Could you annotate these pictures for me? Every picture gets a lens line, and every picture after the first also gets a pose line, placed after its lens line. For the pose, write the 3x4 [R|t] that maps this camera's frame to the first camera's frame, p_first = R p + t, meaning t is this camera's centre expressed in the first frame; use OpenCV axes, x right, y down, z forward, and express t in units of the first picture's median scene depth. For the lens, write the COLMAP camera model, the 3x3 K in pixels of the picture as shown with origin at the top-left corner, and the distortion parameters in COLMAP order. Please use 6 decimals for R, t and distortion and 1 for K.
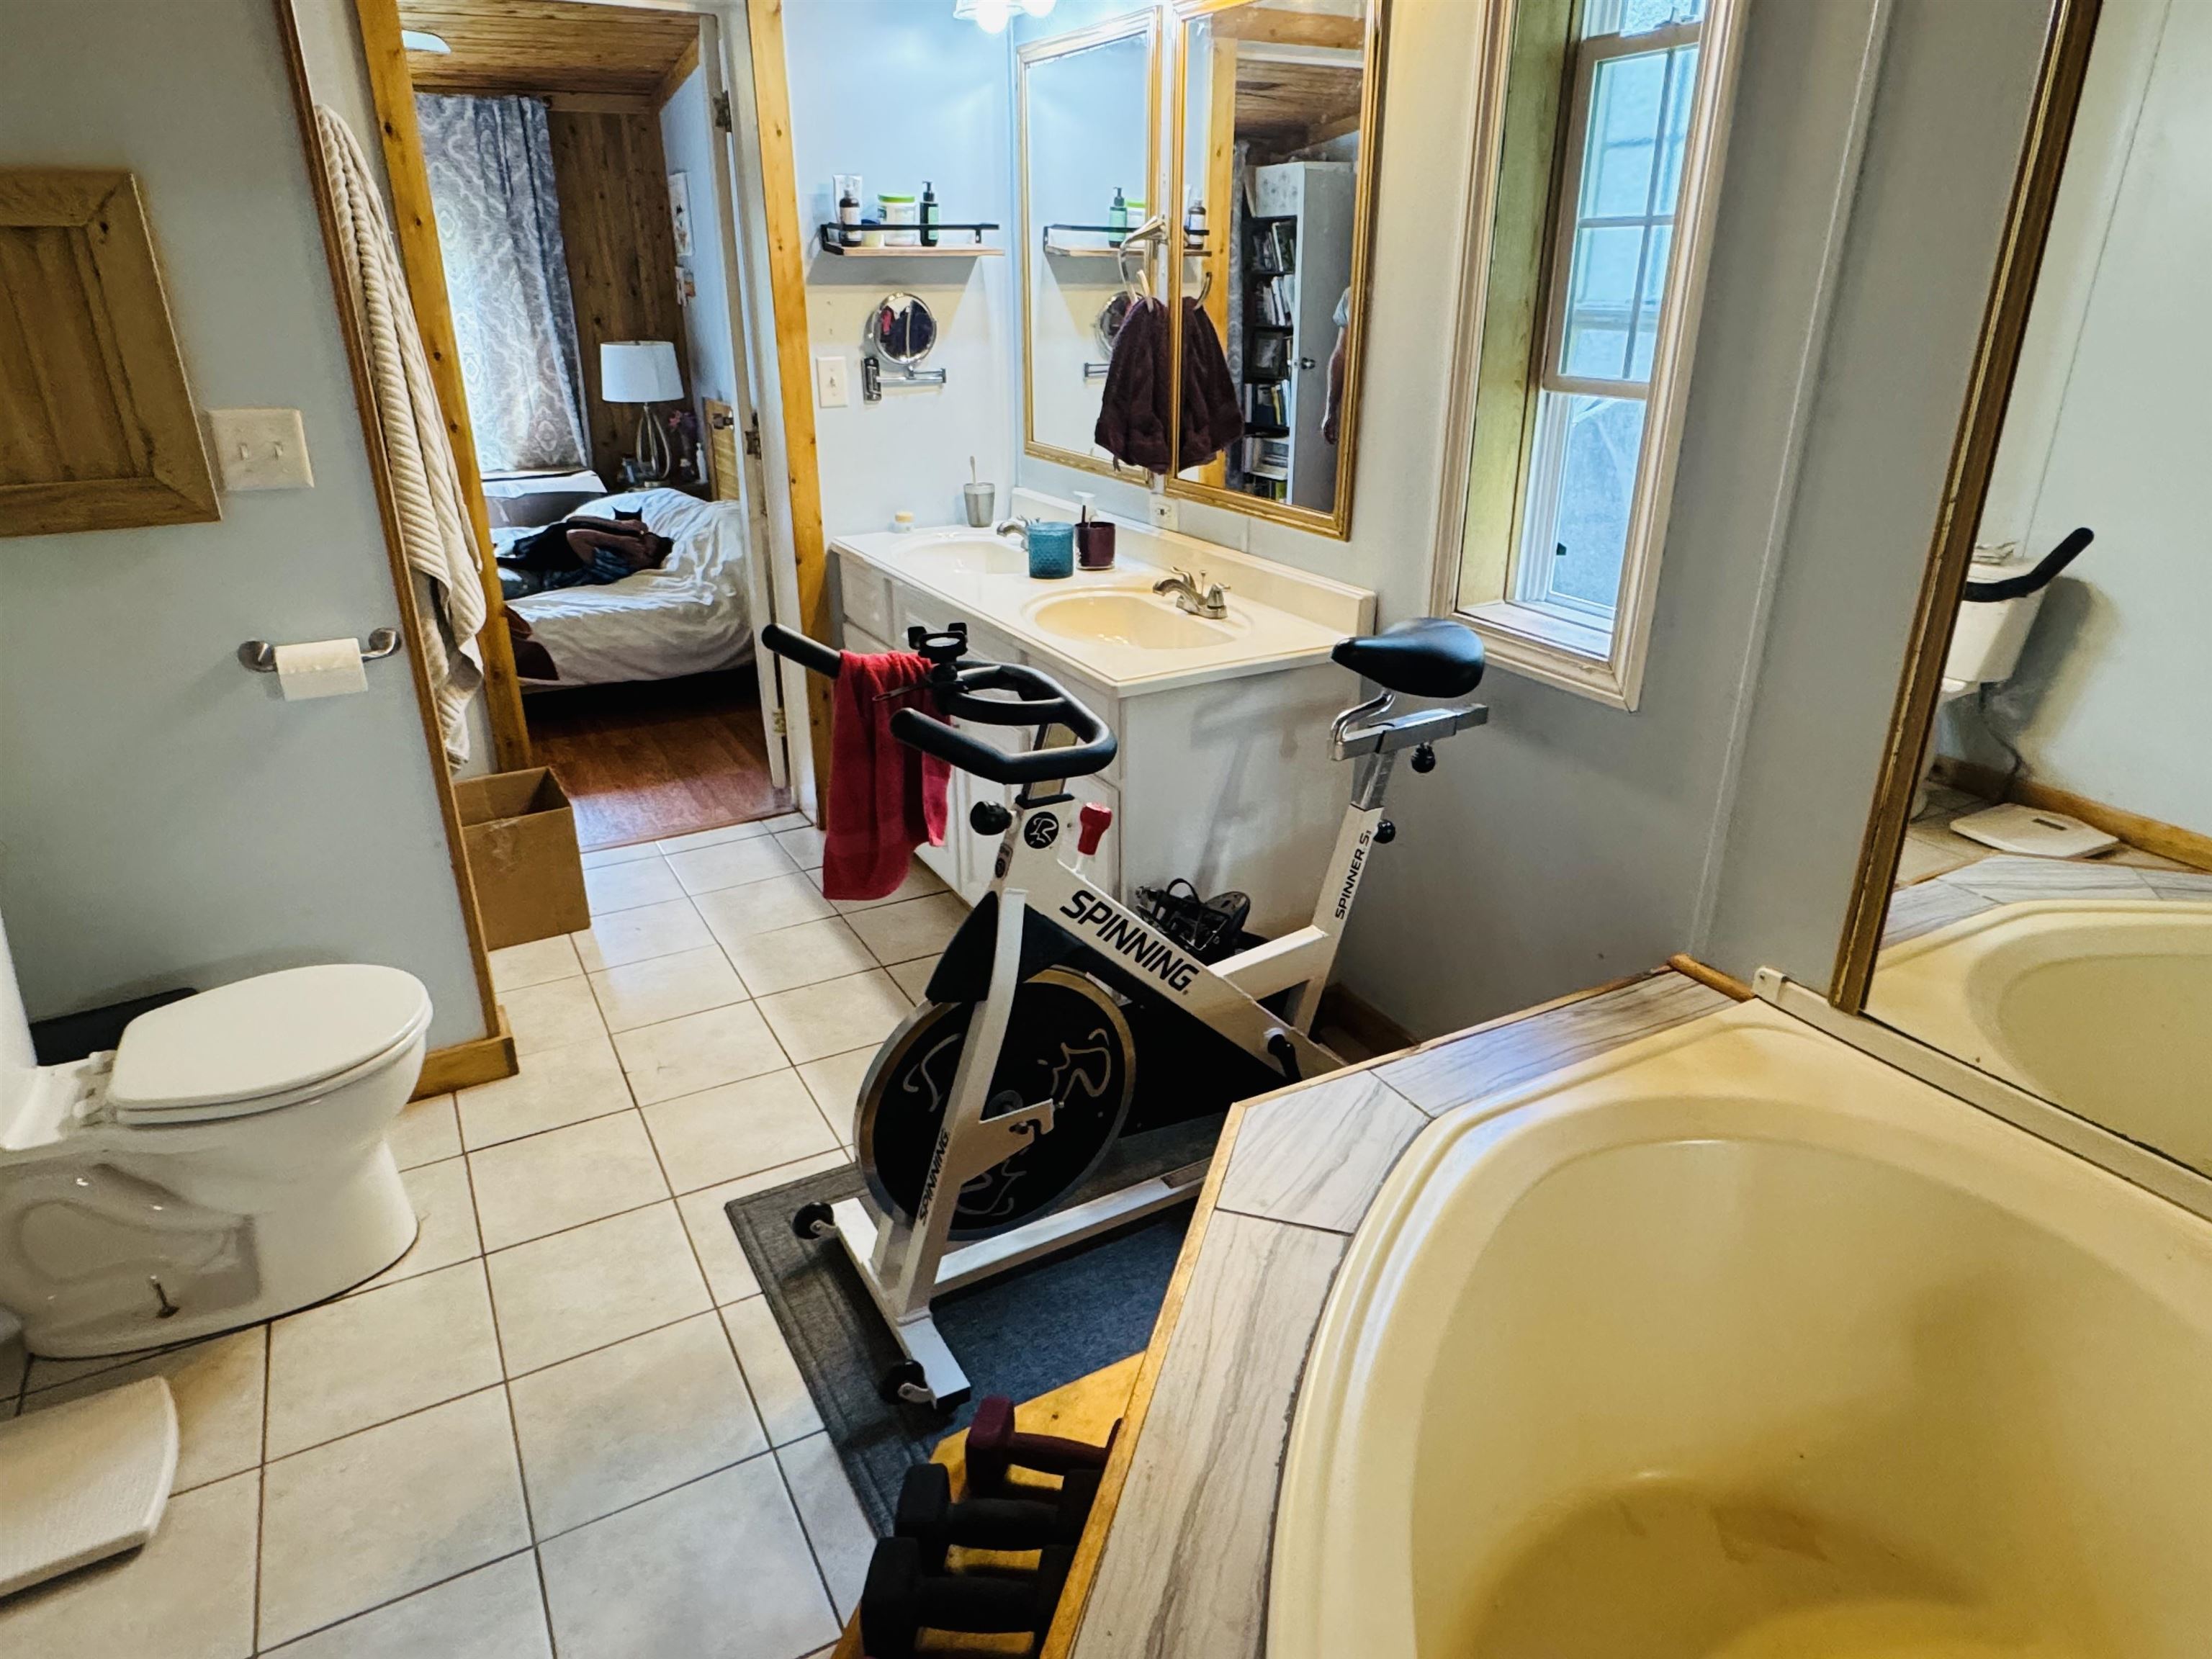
lens RADIAL K [[1324.3, 0, 1098.8], [0, 1324.3, 827.1], [0, 0, 1]] dist [0.006565, 0.000221]
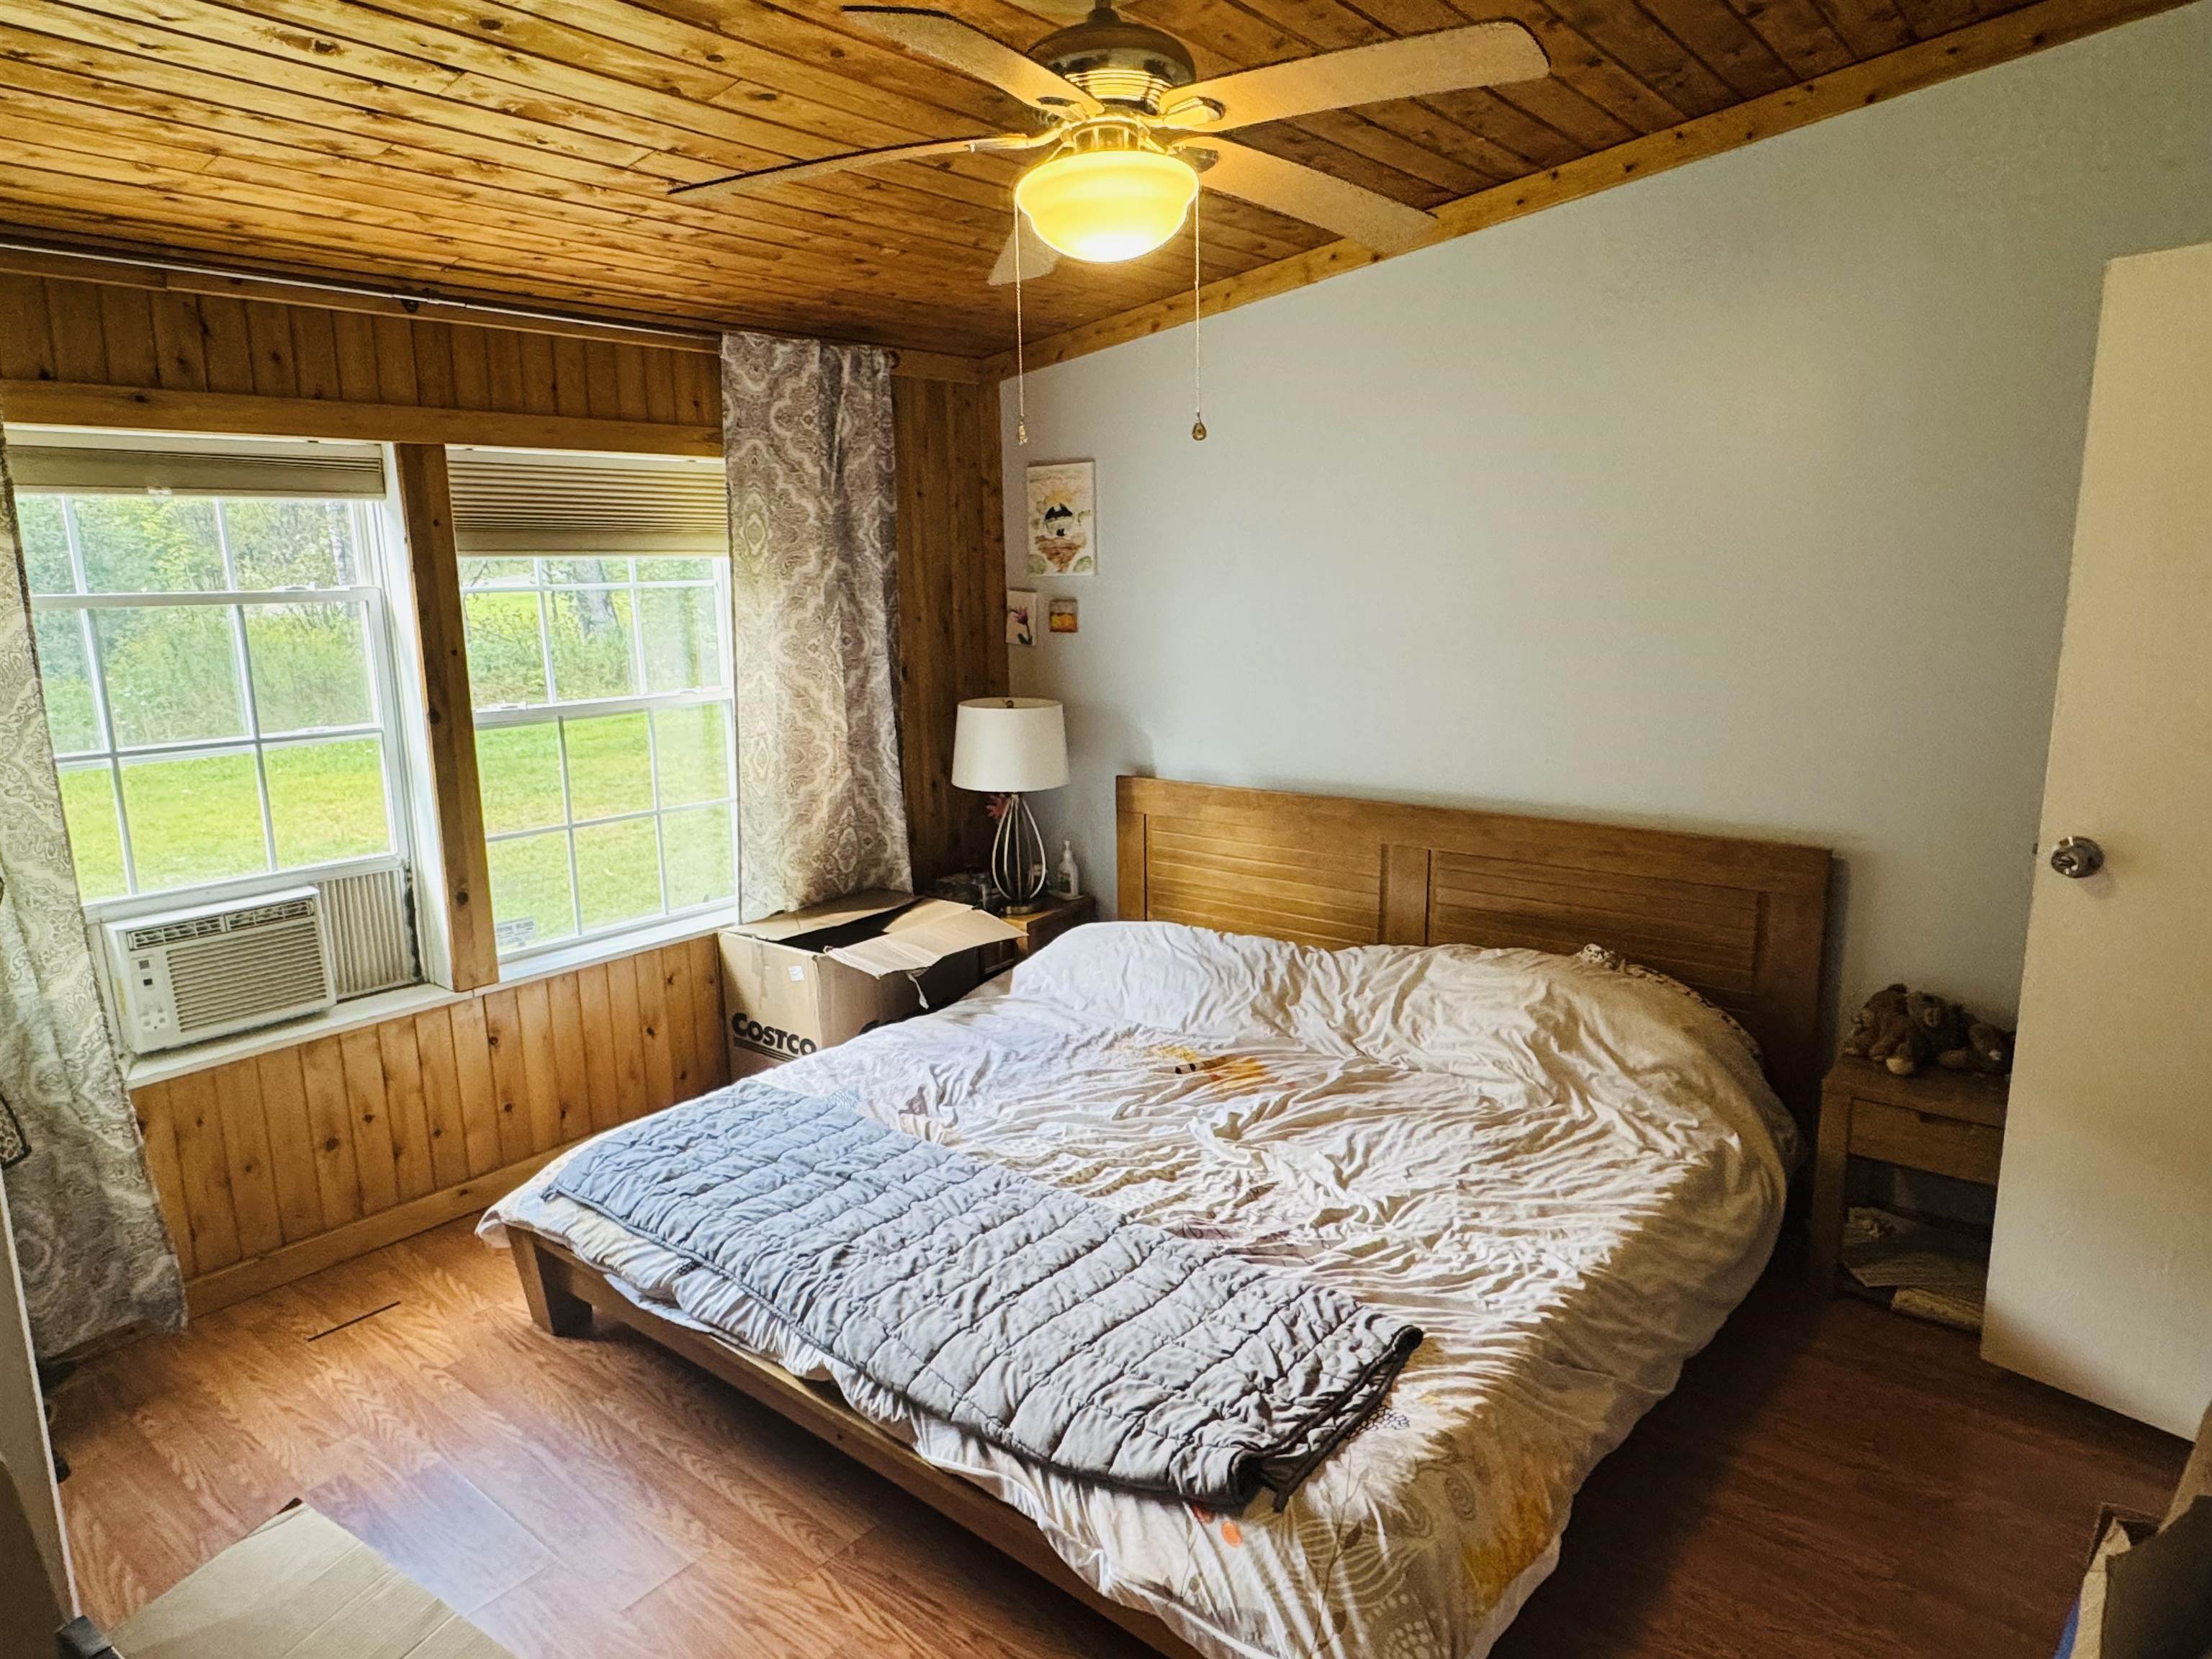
lens RADIAL K [[1324.3, 0, 1109.5], [0, 1324.3, 829.2], [0, 0, 1]] dist [0.006565, 0.000221]
pose [[0.928441, -0.083247, 0.362032, -0.560455], [0.156889, 0.971257, -0.179011, -0.185801], [-0.336724, 0.223000, 0.914816, 0.414128]]
